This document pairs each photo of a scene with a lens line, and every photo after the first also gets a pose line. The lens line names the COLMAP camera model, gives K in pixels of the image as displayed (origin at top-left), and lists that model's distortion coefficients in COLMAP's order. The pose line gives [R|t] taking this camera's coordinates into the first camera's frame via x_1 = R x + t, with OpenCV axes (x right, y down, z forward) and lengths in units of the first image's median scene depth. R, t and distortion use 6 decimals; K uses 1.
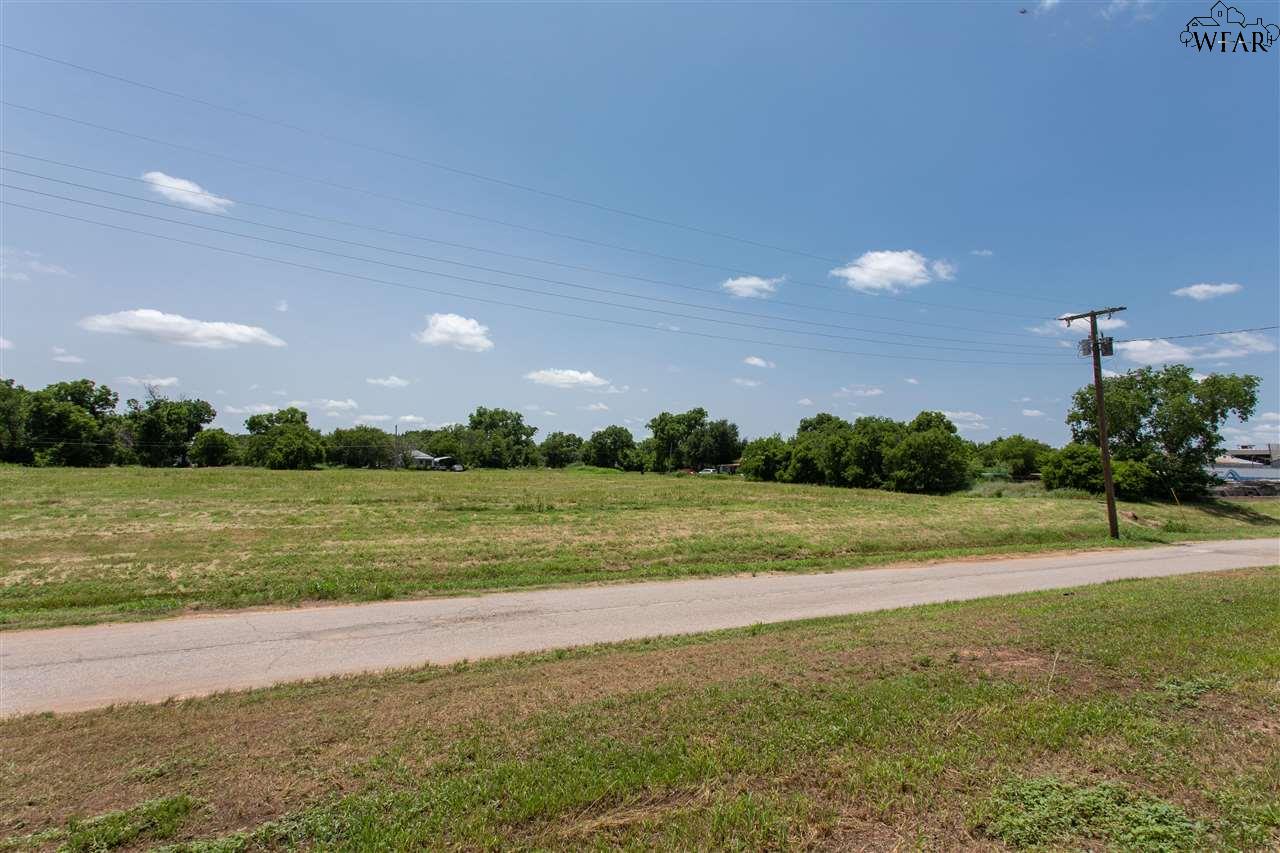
lens RADIAL K [[628.4, 0, 639.8], [0, 628.4, 425.1], [0, 0, 1]] dist [0.003401, 0.002180]
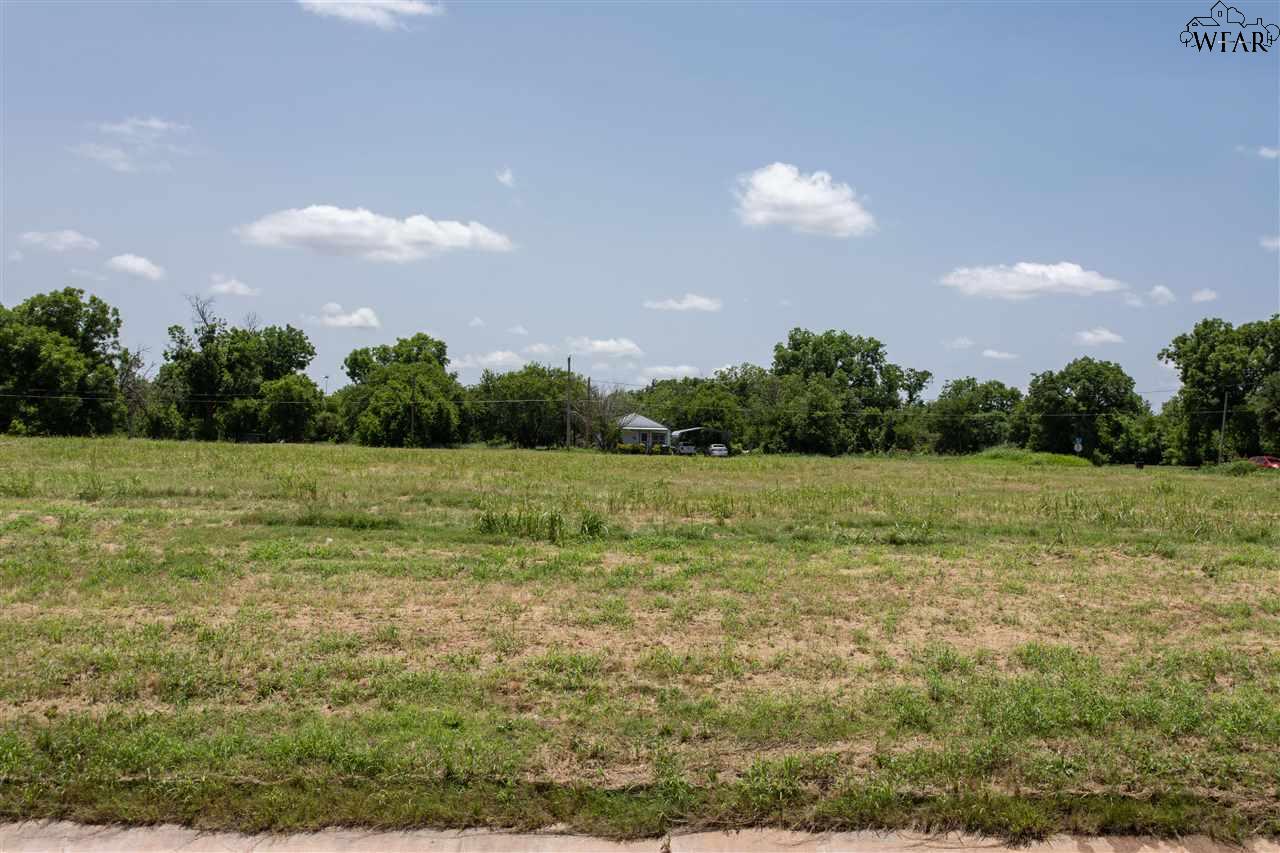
lens RADIAL K [[1220.6, 0, 640.7], [0, 1220.6, 424.3], [0, 0, 1]] dist [0.007499, 0.006562]
pose [[0.907714, -0.003072, -0.419579, 0.038278], [0.017642, 0.999368, 0.030848, 0.017285], [0.419219, -0.035403, 0.907195, 0.128545]]
